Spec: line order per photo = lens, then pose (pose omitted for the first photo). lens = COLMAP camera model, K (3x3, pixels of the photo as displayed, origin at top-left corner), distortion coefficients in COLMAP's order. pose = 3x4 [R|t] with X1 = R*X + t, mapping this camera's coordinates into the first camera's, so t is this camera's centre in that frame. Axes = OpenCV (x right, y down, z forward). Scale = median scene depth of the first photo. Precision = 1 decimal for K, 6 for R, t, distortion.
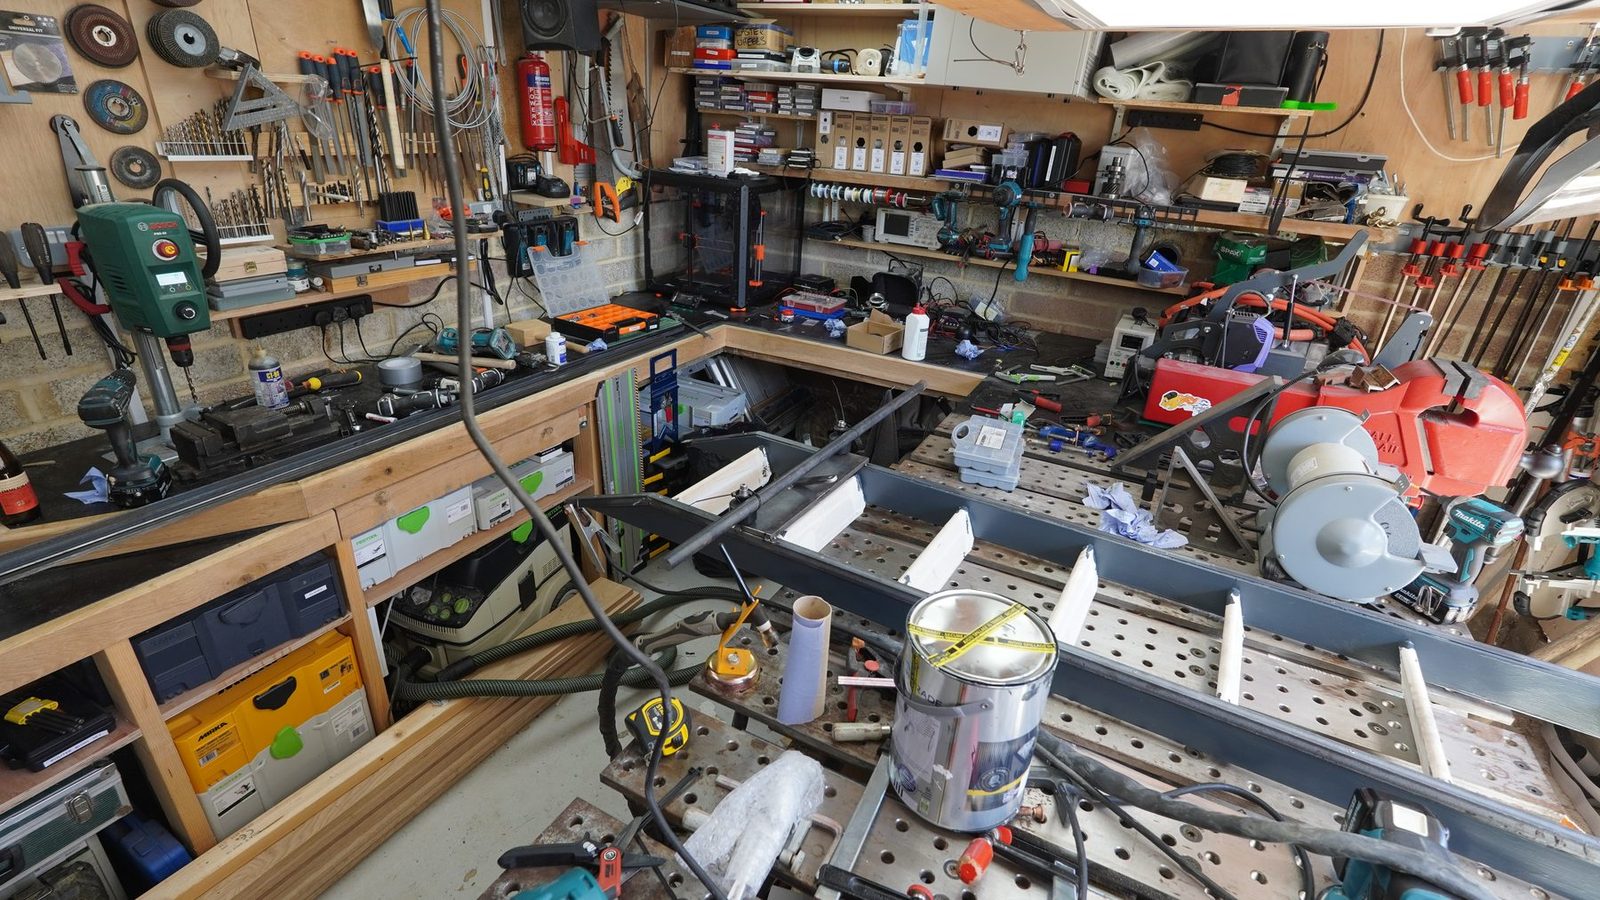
lens RADIAL K [[729.2, 0, 800.0], [0, 729.2, 450.0], [0, 0, 1]] dist [0.001912, 0.000952]
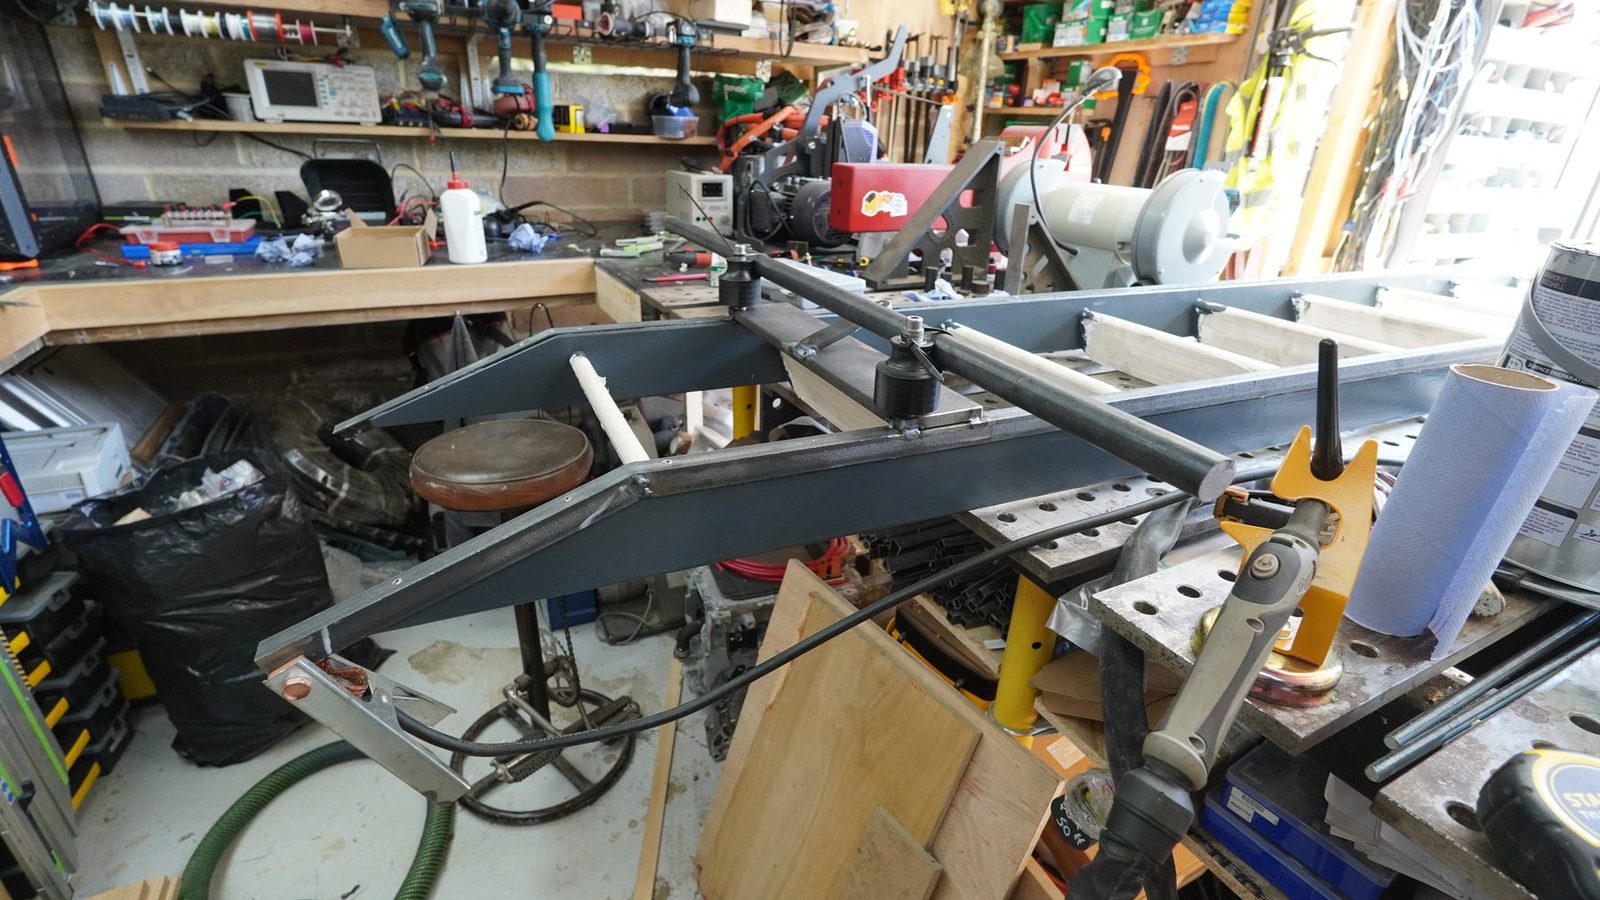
lens RADIAL K [[729.2, 0, 800.0], [0, 729.2, 450.0], [0, 0, 1]] dist [0.001912, 0.000952]
pose [[0.605211, -0.364631, 0.707647, -0.174765], [0.333480, 0.923301, 0.190544, 0.006734], [-0.722849, 0.120667, 0.680389, 0.311779]]
